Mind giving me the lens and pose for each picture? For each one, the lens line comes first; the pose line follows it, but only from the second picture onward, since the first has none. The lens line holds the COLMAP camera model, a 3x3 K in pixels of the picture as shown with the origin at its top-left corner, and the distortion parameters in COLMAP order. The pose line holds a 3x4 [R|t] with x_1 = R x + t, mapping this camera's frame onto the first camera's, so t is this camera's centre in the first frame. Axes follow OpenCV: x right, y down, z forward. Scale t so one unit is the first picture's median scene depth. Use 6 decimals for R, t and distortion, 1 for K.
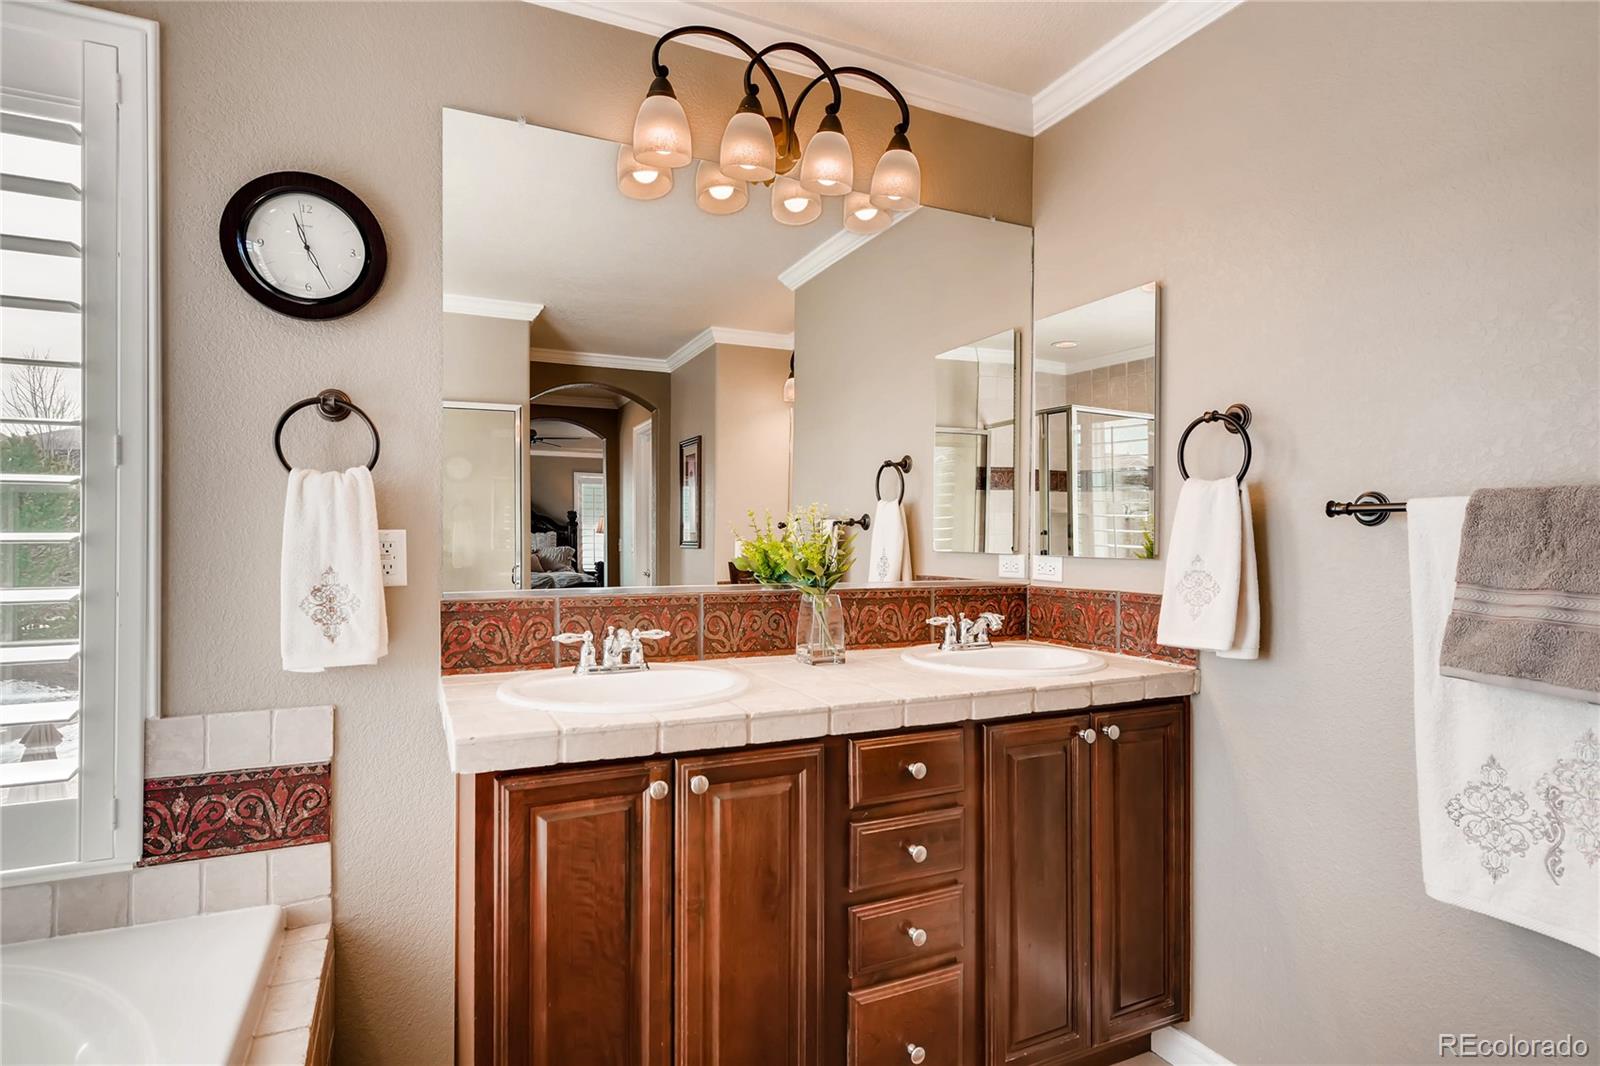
lens RADIAL K [[828.7, 0, 794.2], [0, 828.7, 535.6], [0, 0, 1]] dist [0.012274, 0.000663]
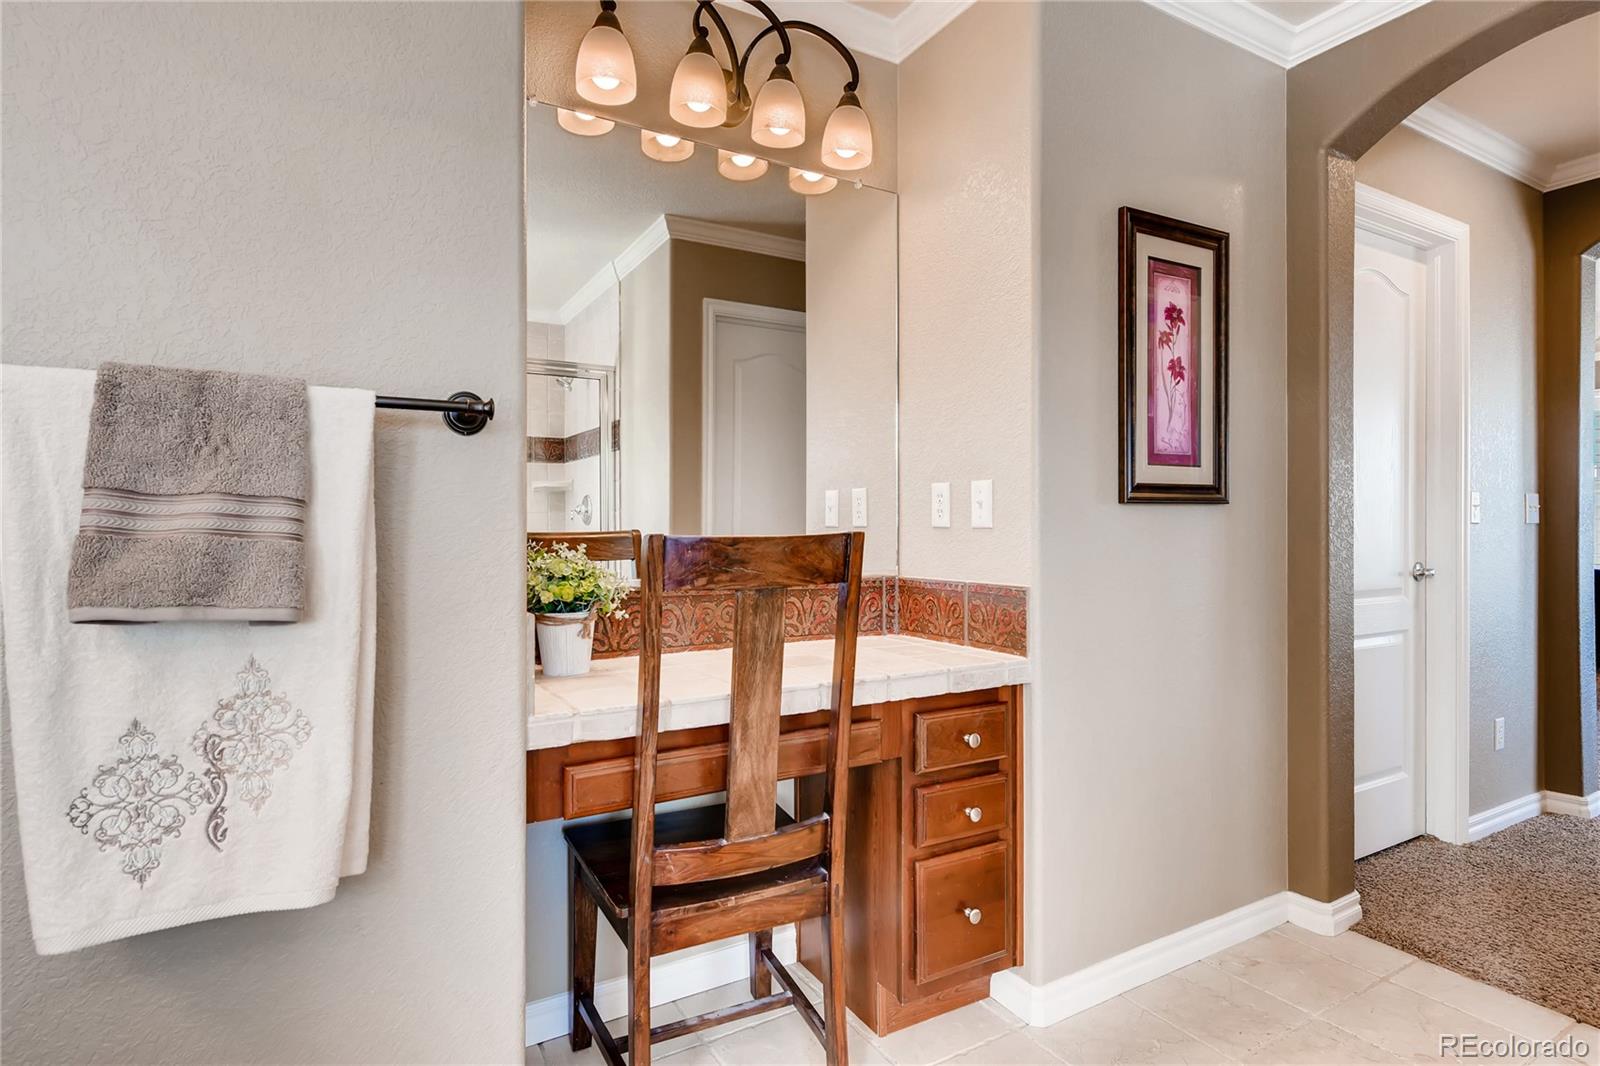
lens RADIAL K [[828.7, 0, 800.7], [0, 828.7, 527.1], [0, 0, 1]] dist [0.012274, 0.000663]
pose [[-0.062403, -0.006094, 0.998032, 0.054306], [-0.000431, 0.999981, 0.006078, 0.087941], [-0.998051, -0.000051, -0.062404, 0.462518]]
